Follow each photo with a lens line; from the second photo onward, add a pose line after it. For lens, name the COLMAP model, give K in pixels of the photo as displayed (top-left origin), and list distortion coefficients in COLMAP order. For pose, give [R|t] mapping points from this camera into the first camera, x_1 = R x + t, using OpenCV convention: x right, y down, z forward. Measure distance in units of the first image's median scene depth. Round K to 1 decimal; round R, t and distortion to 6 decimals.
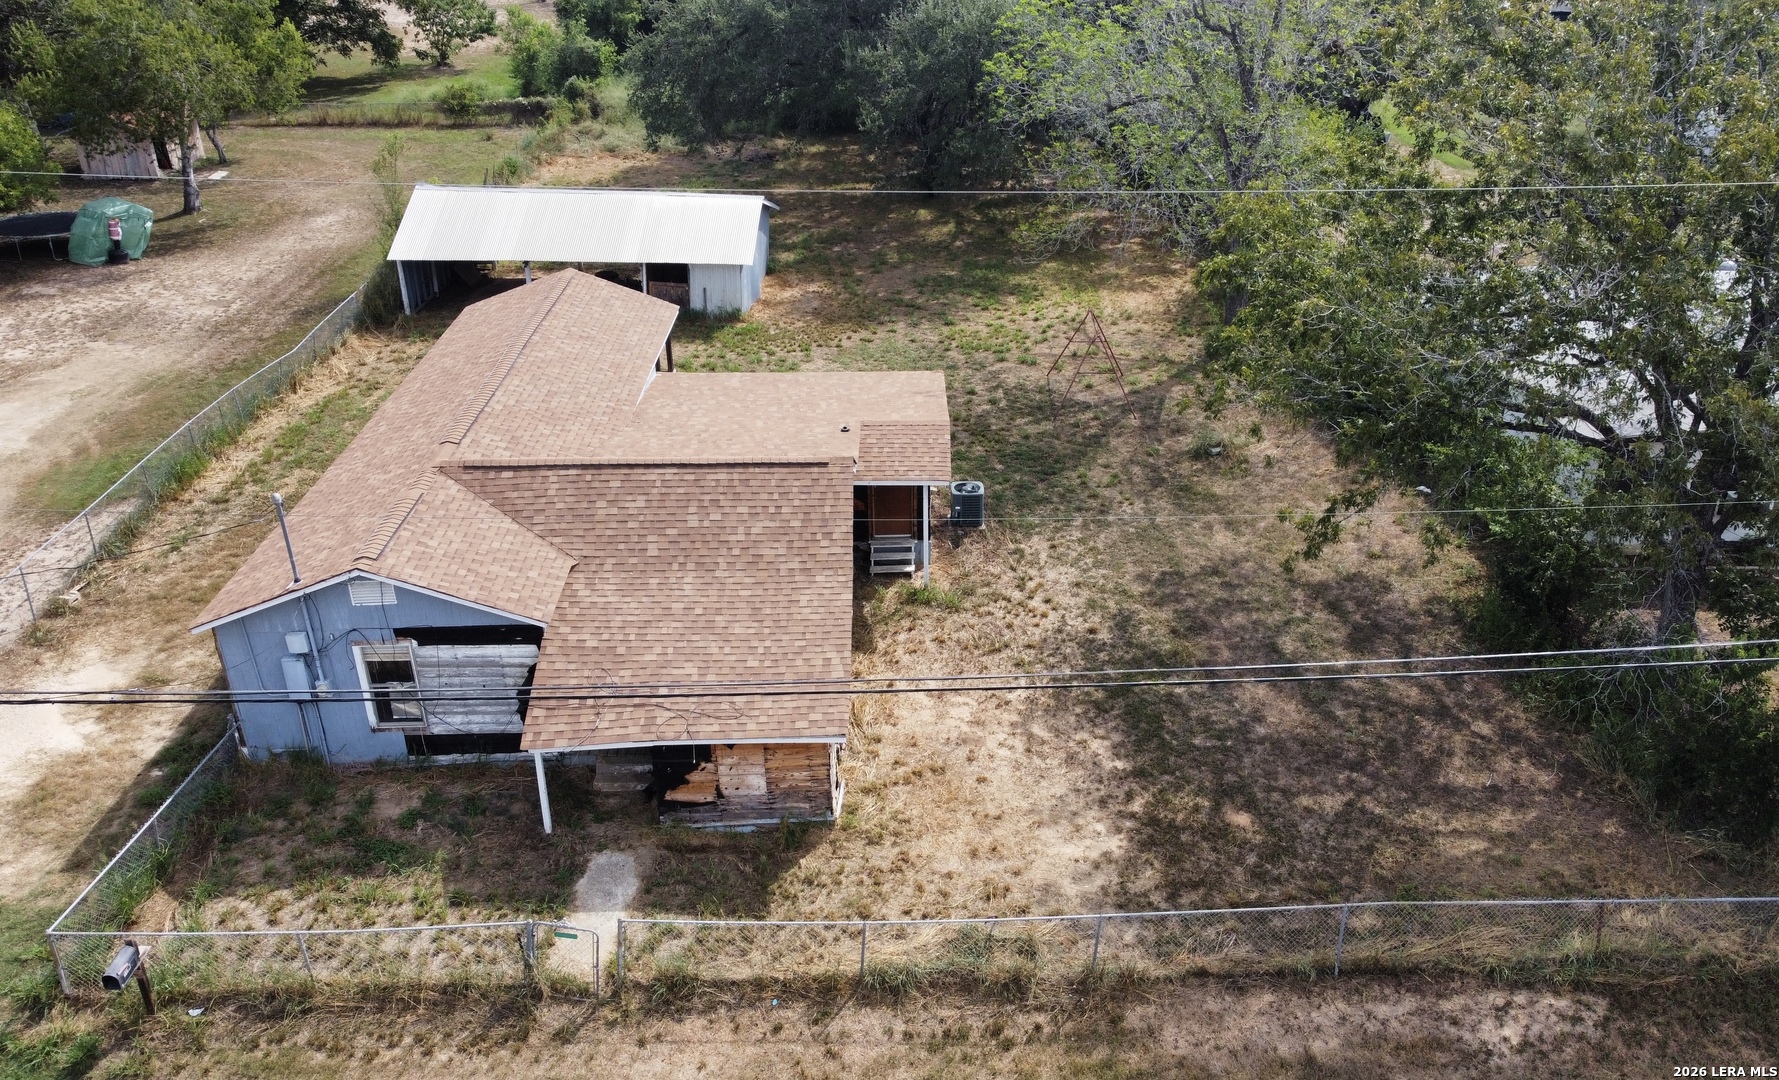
lens RADIAL K [[1450.6, 0, 961.9], [0, 1450.6, 545.2], [0, 0, 1]] dist [0.001146, -0.010970]
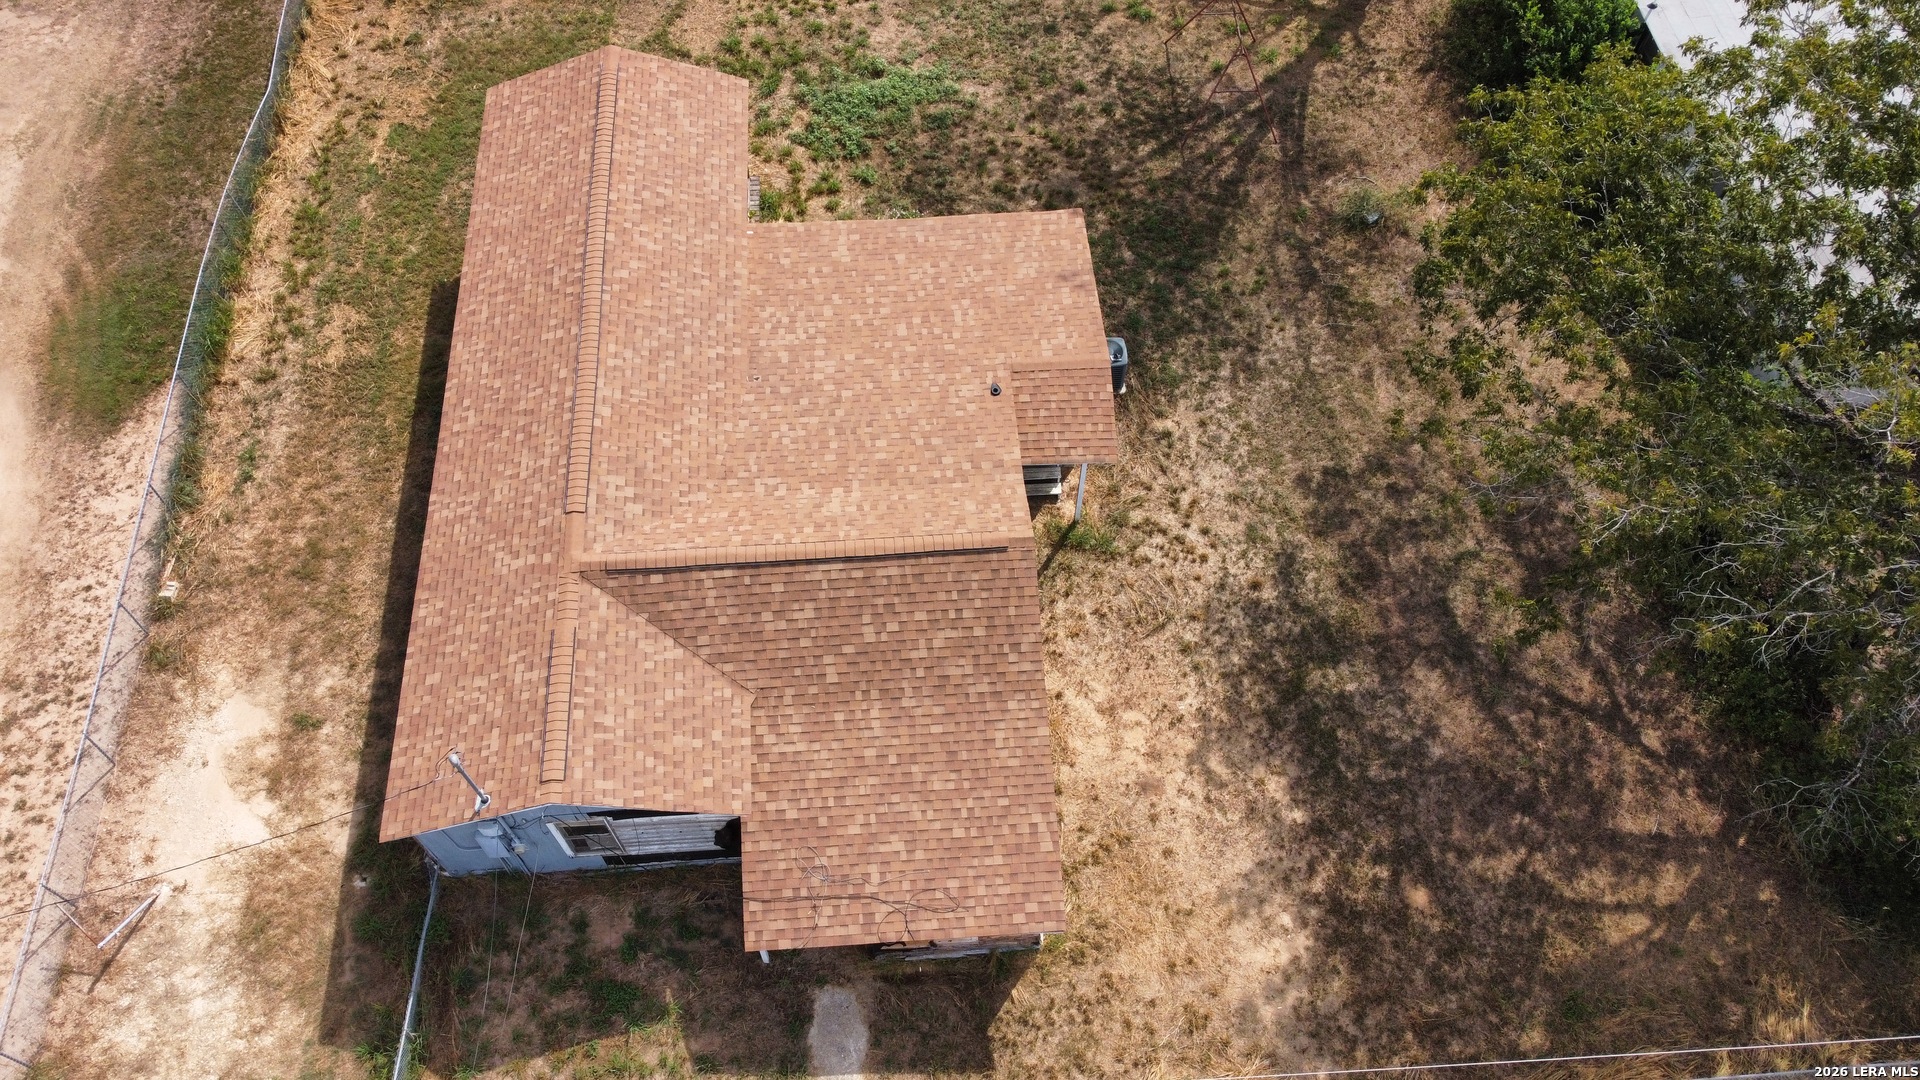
lens RADIAL K [[1461.6, 0, 960.0], [0, 1461.6, 540.0], [0, 0, 1]] dist [0.003113, -0.008868]
pose [[0.999563, -0.024588, 0.016390, -0.139029], [0.012309, 0.850694, 0.525518, -0.548785], [-0.026865, -0.525087, 0.850625, 0.232296]]
